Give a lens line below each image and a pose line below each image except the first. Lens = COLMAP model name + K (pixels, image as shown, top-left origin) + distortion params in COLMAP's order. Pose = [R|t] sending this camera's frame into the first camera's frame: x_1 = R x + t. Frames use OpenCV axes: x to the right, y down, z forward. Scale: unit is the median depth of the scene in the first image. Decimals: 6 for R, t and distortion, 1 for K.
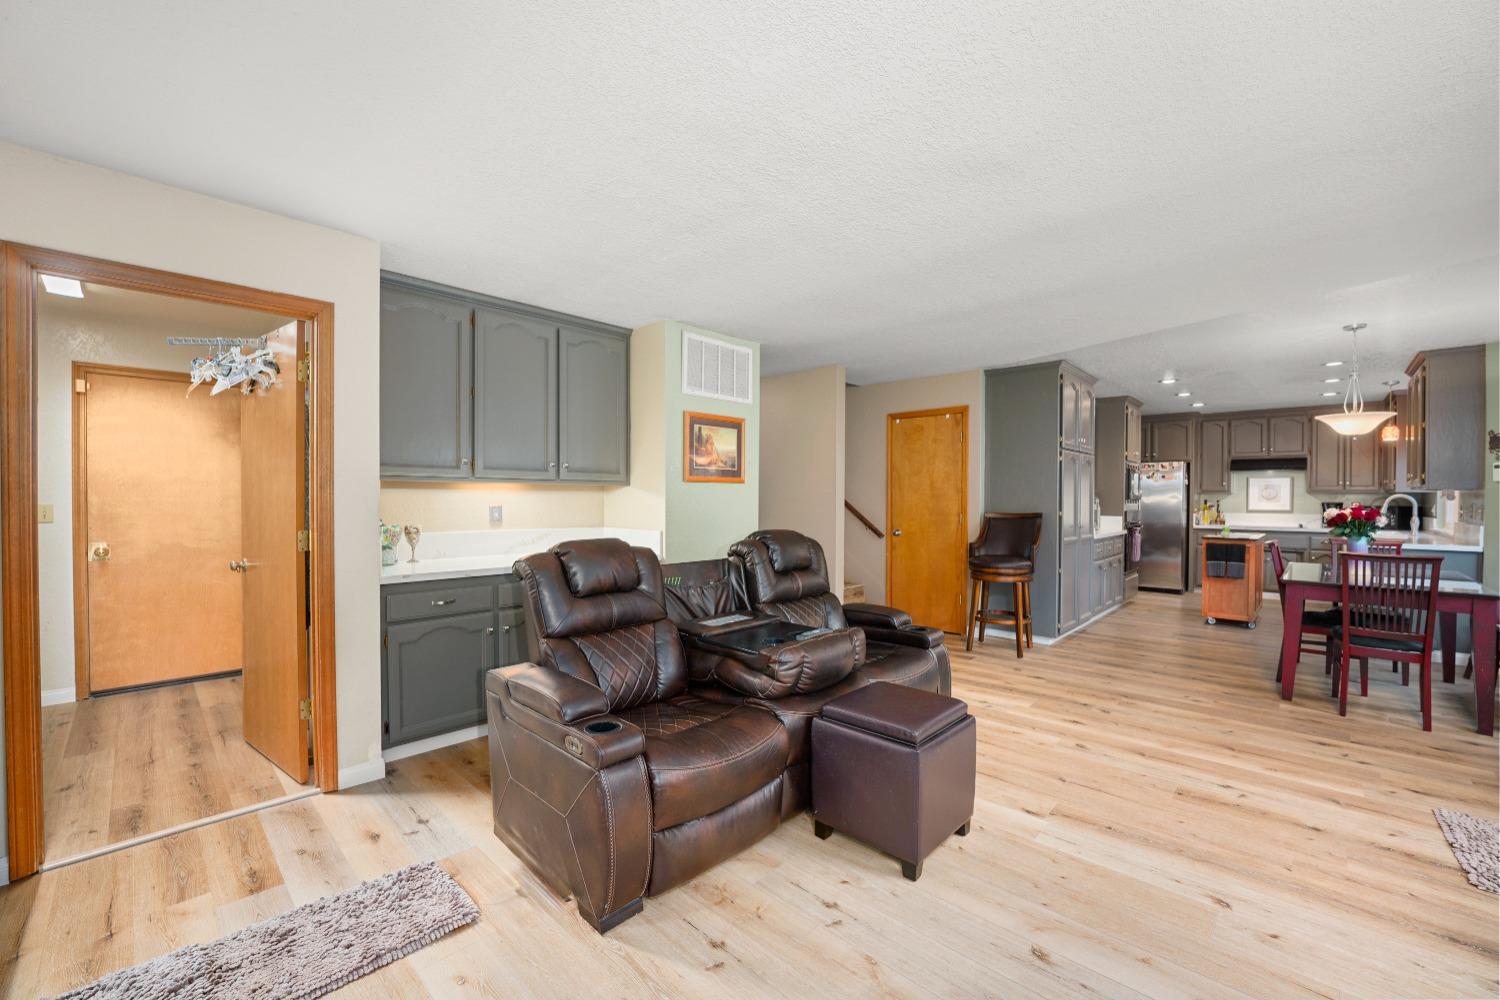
lens RADIAL K [[603.4, 0, 743.0], [0, 603.4, 504.0], [0, 0, 1]] dist [-0.025476, 0.001633]
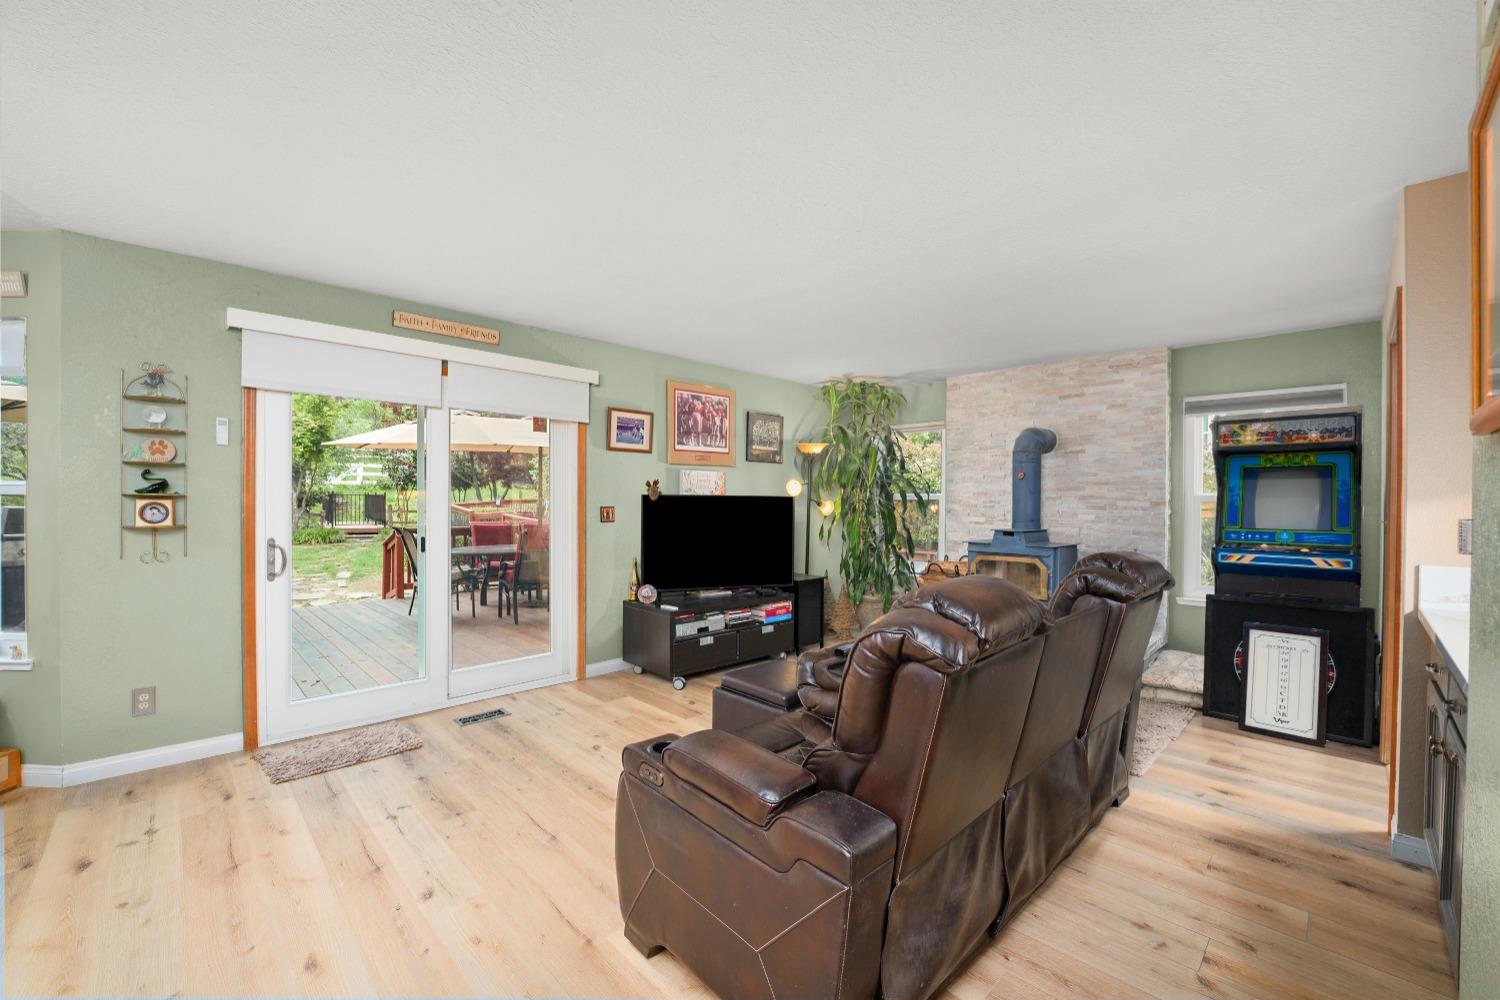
lens RADIAL K [[603.4, 0, 741.4], [0, 603.4, 507.6], [0, 0, 1]] dist [-0.025476, 0.001633]
pose [[-0.999522, -0.007383, 0.030009, 0.127142], [-0.006751, 0.999754, 0.021114, -0.009204], [-0.030157, 0.020901, -0.999327, 0.917408]]
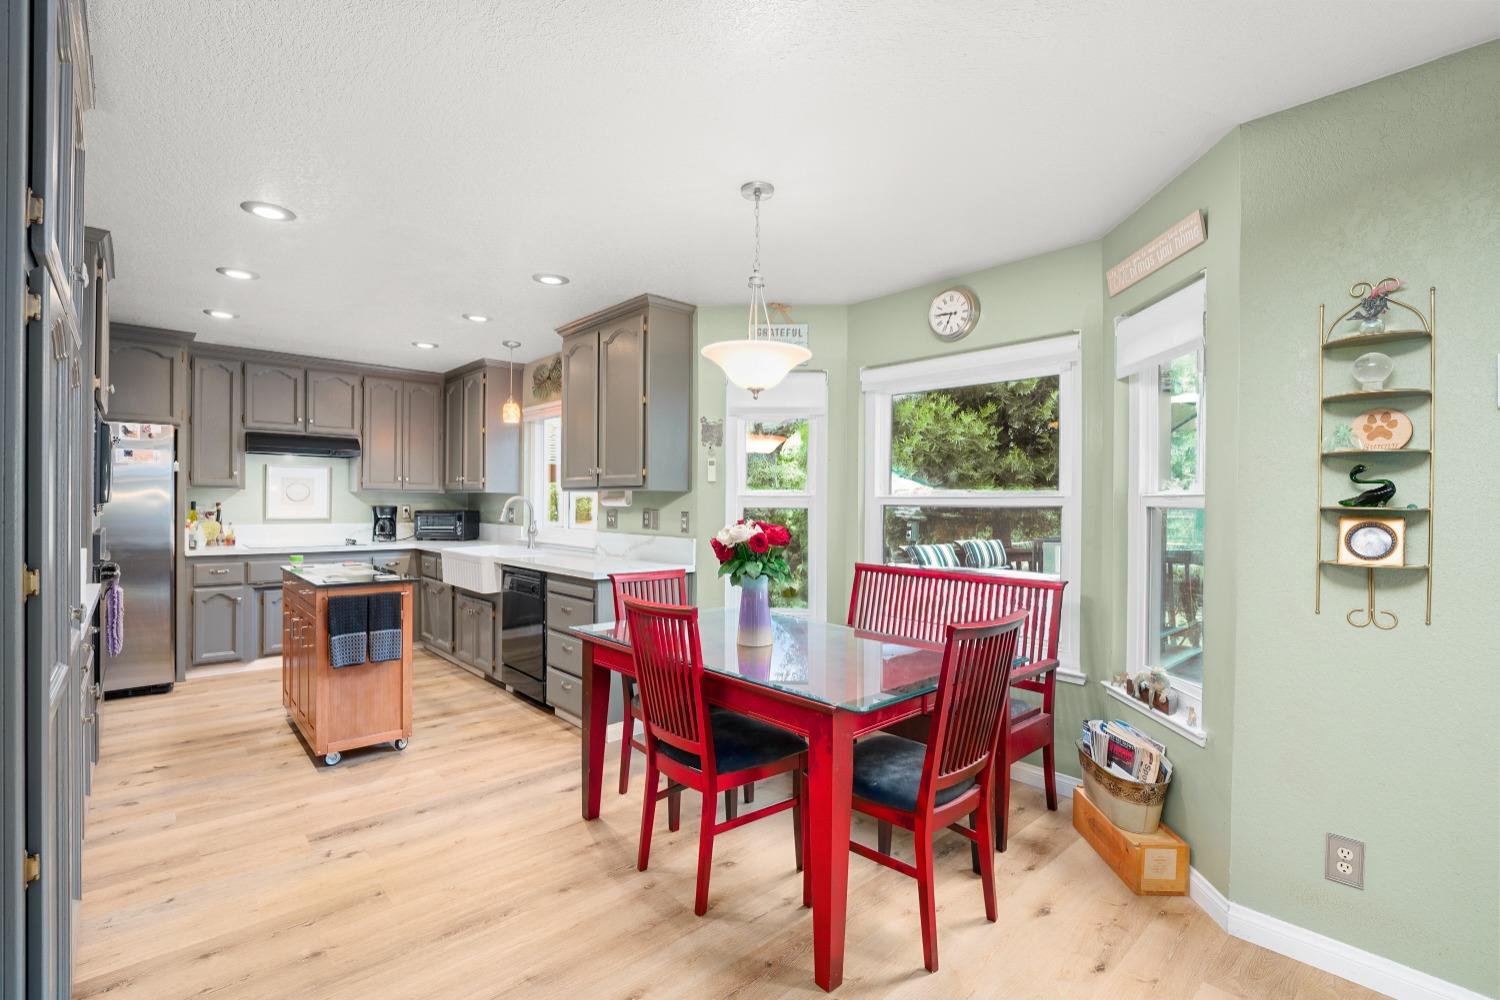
lens RADIAL K [[677.2, 0, 752.6], [0, 677.2, 502.5], [0, 0, 1]] dist [-0.016708, 0.000951]
pose [[0.056465, -0.001875, 0.998403, 0.303765], [0.001009, 0.999998, 0.001821, -0.010676], [-0.998404, 0.000905, 0.056466, 0.710133]]
